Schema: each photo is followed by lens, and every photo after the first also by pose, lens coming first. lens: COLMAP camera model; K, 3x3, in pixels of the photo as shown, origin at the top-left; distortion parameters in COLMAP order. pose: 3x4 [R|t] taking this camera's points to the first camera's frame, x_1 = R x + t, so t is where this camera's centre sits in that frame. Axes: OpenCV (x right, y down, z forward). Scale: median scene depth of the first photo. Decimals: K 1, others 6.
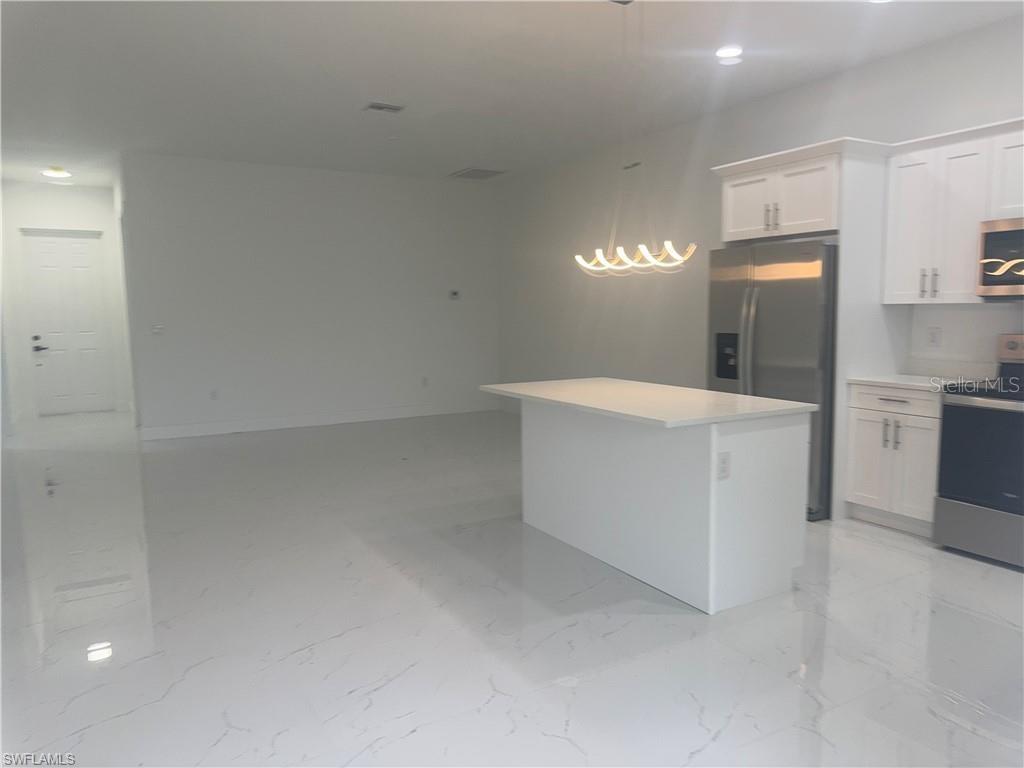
lens RADIAL K [[717.0, 0, 492.4], [0, 717.0, 399.7], [0, 0, 1]] dist [0.062890, -0.068365]
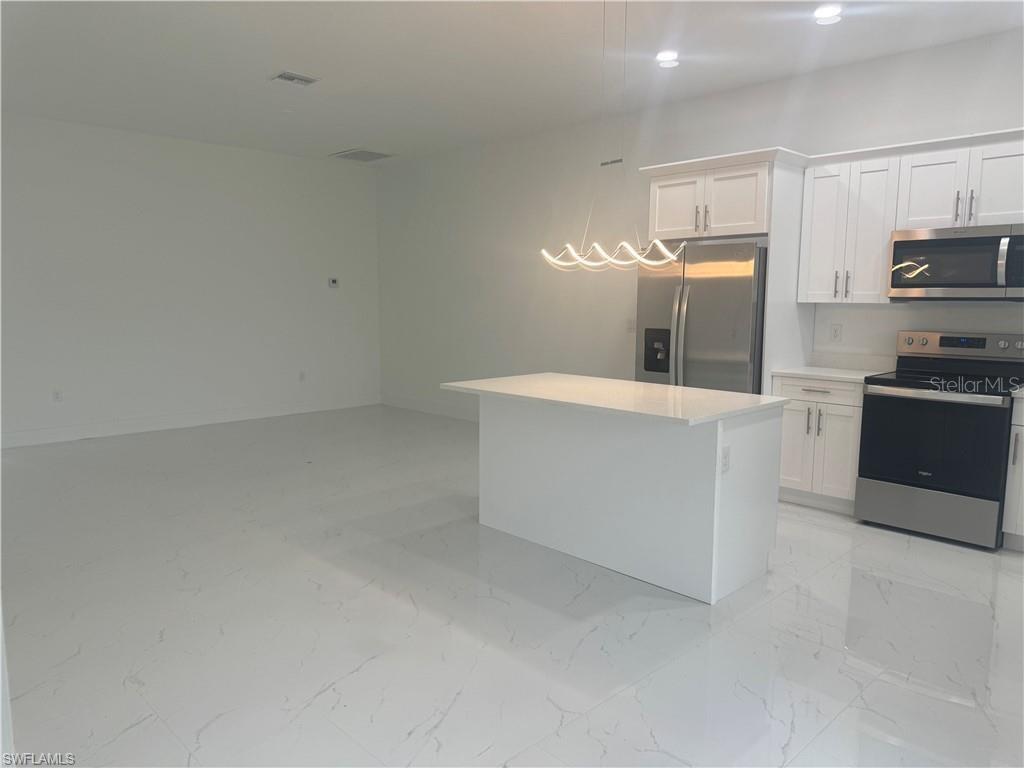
lens RADIAL K [[717.0, 0, 492.4], [0, 717.0, 389.5], [0, 0, 1]] dist [0.062890, -0.068365]
pose [[0.966426, -0.019857, 0.256176, -0.198021], [0.018440, 0.999798, 0.007933, -0.018862], [-0.256282, -0.002943, 0.966598, 0.066252]]
